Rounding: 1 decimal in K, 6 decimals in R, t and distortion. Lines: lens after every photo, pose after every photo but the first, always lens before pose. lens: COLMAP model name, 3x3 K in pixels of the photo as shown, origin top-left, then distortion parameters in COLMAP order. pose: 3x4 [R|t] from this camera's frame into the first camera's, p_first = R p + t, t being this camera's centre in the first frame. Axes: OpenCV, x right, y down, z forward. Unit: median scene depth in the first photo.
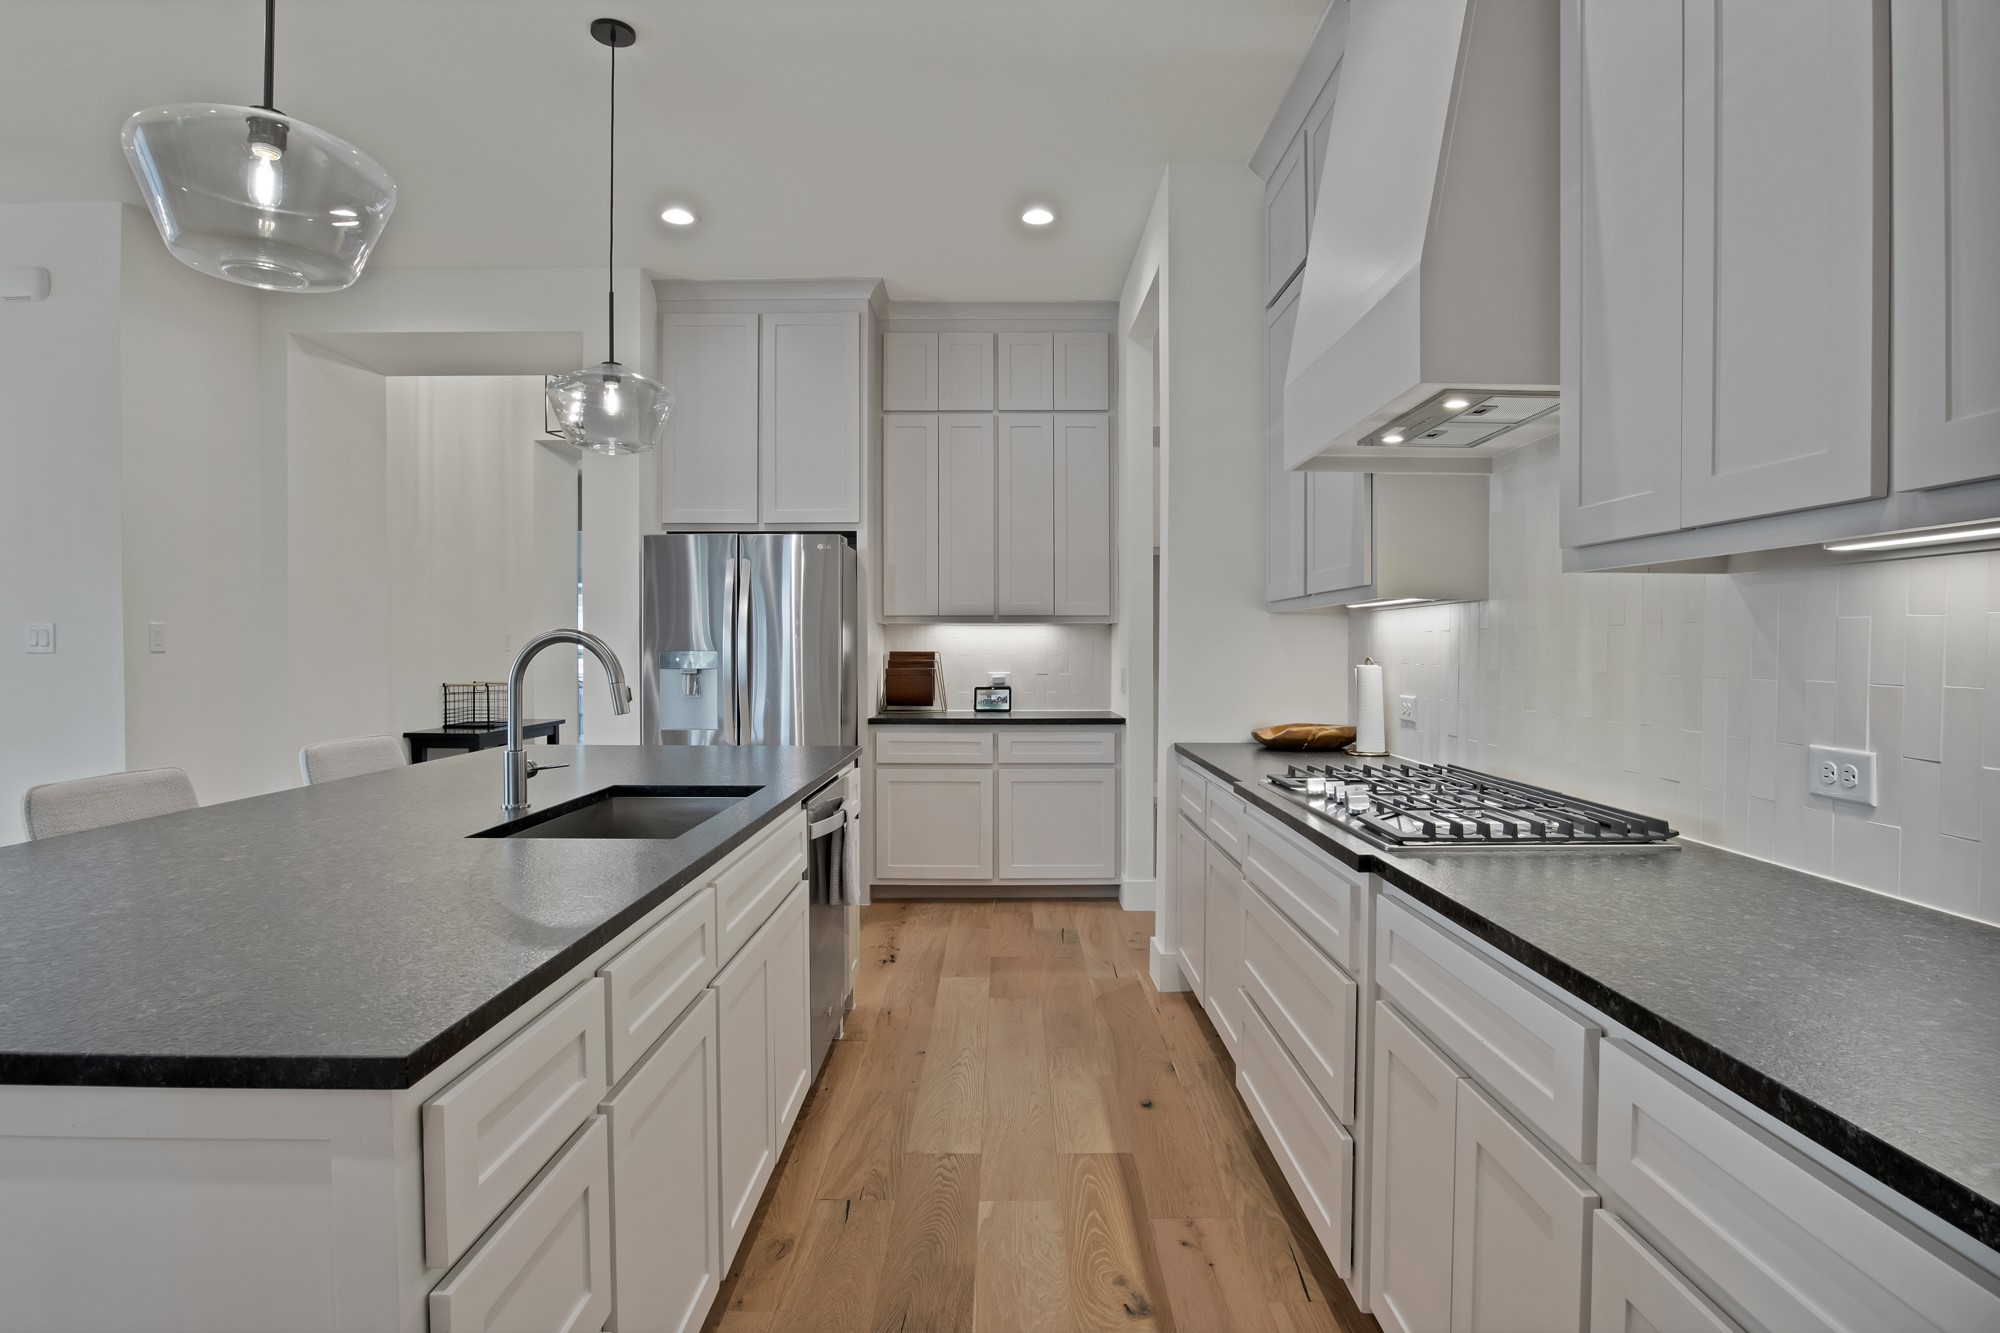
lens RADIAL K [[1032.6, 0, 1000.0], [0, 1032.6, 666.5], [0, 0, 1]] dist [-0.050080, 0.014056]
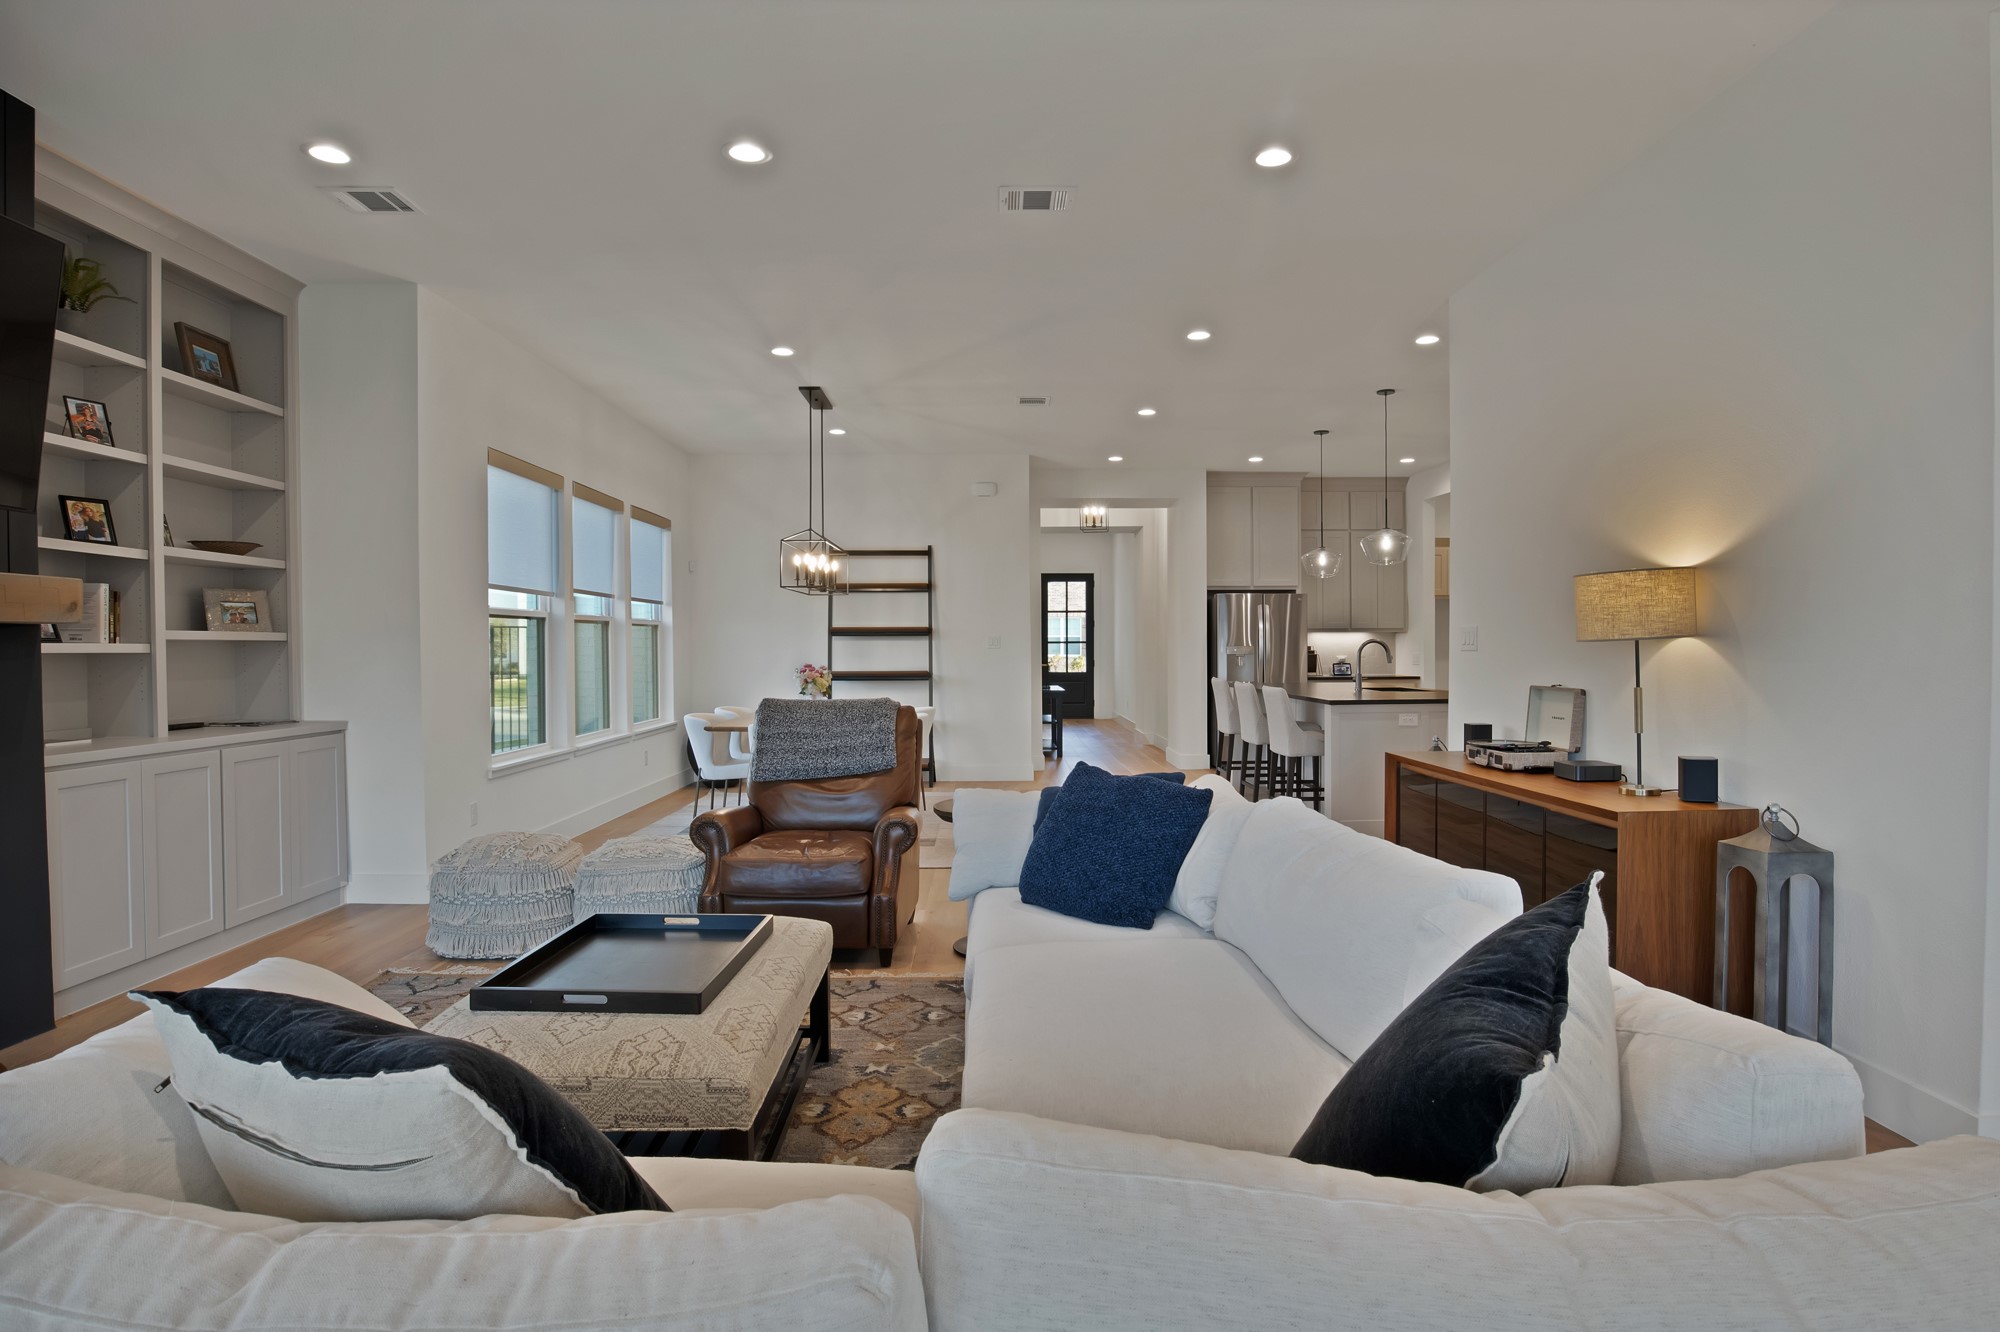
lens RADIAL K [[1048.4, 0, 993.8], [0, 1048.4, 663.3], [0, 0, 1]] dist [-0.028803, 0.002389]
pose [[0.999943, -0.005633, 0.009093, -0.953855], [0.005607, 0.999980, 0.002837, 0.013323], [-0.009109, -0.002786, 0.999955, -1.384360]]
